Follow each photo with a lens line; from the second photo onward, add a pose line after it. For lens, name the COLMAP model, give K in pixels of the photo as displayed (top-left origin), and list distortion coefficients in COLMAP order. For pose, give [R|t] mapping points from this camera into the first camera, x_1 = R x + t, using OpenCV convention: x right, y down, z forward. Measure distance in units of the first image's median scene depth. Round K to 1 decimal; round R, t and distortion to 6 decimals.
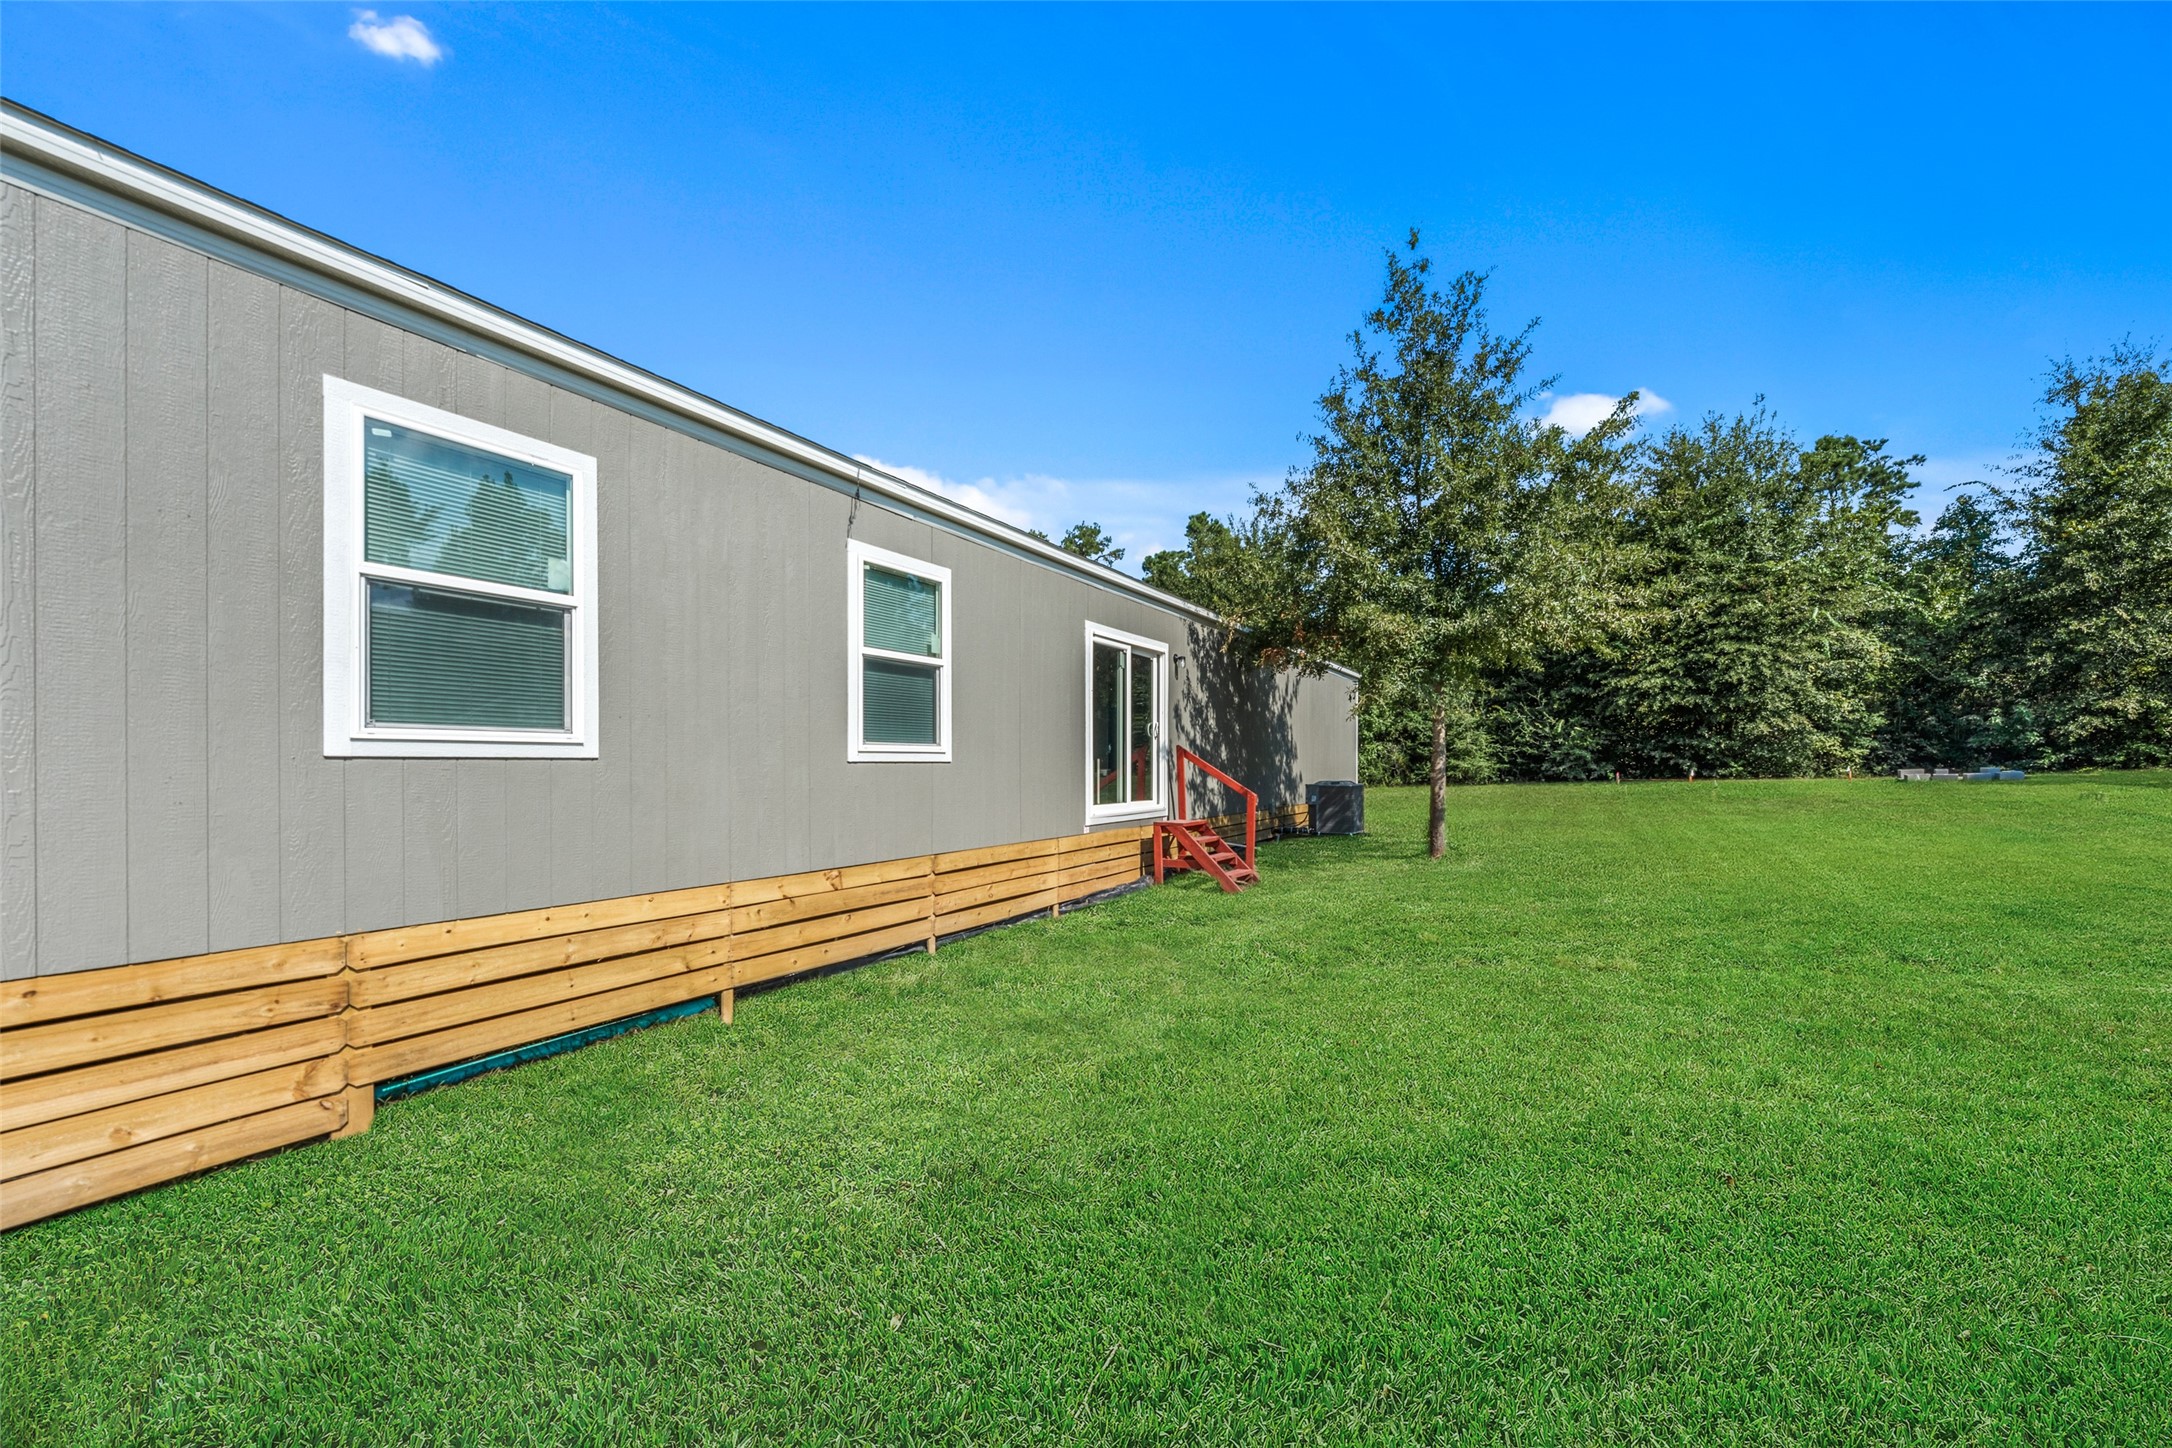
lens RADIAL K [[813.5, 0, 1080.1], [0, 813.5, 770.4], [0, 0, 1]] dist [-0.000741, 0.000075]
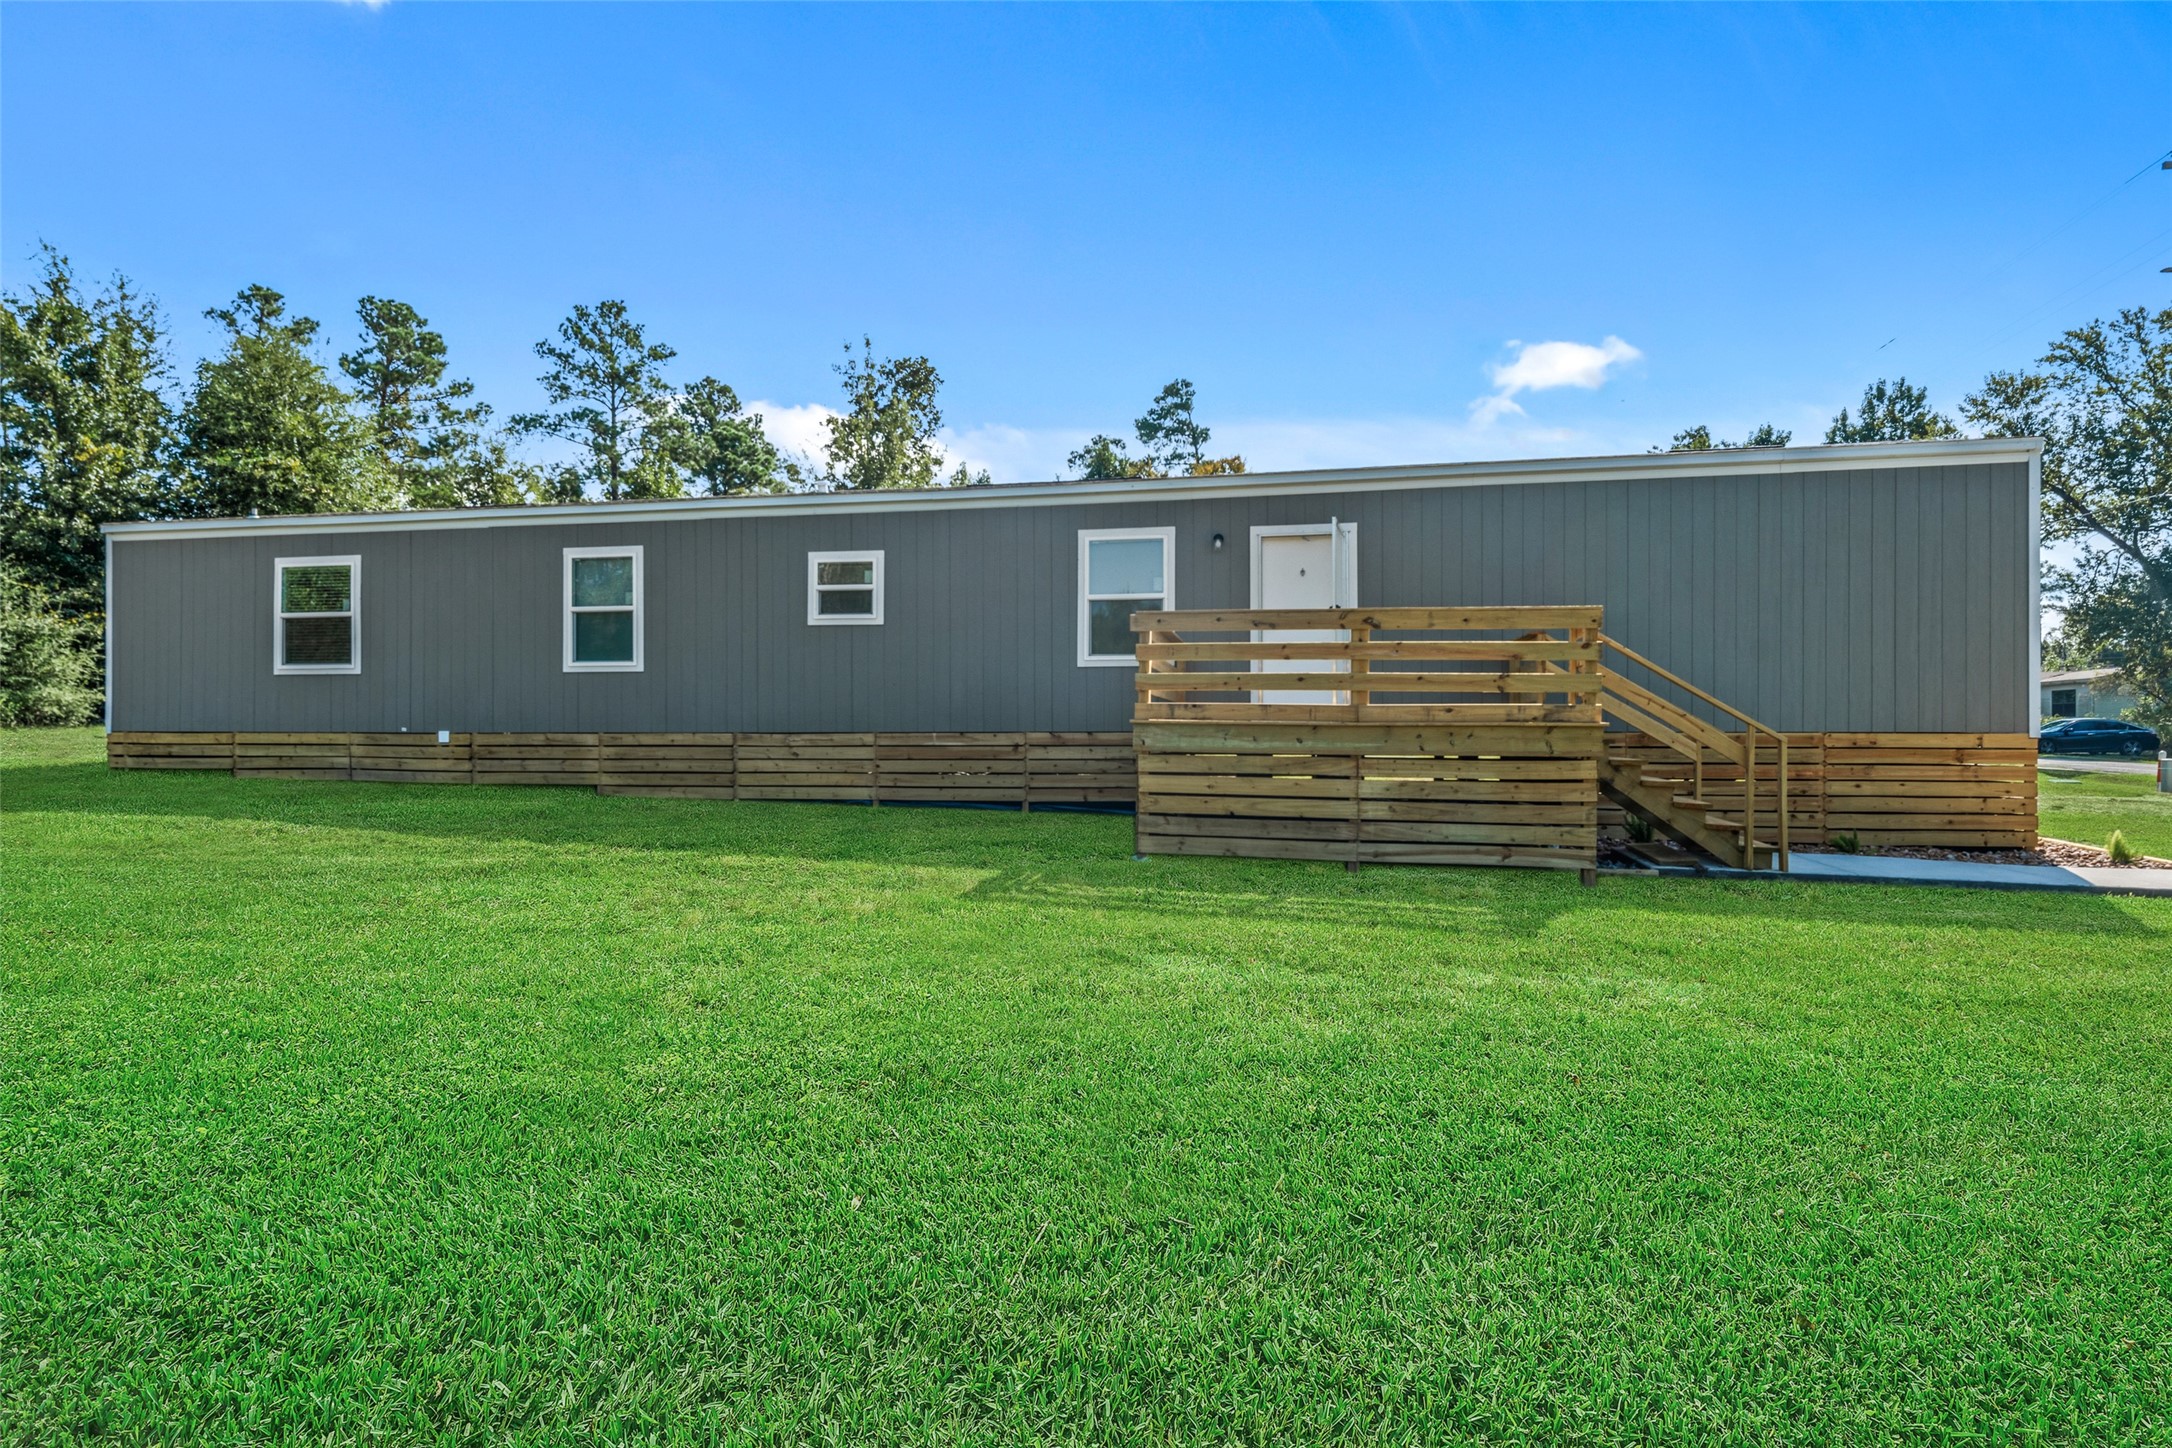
lens RADIAL K [[1063.7, 0, 1086.4], [0, 1063.7, 724.1], [0, 0, 1]] dist [0.001600, -0.000062]
pose [[0.999999, -0.000562, -0.000903, 0.103250], [0.000561, 1.000000, -0.000356, -0.002043], [0.000903, 0.000355, 1.000000, -0.516126]]
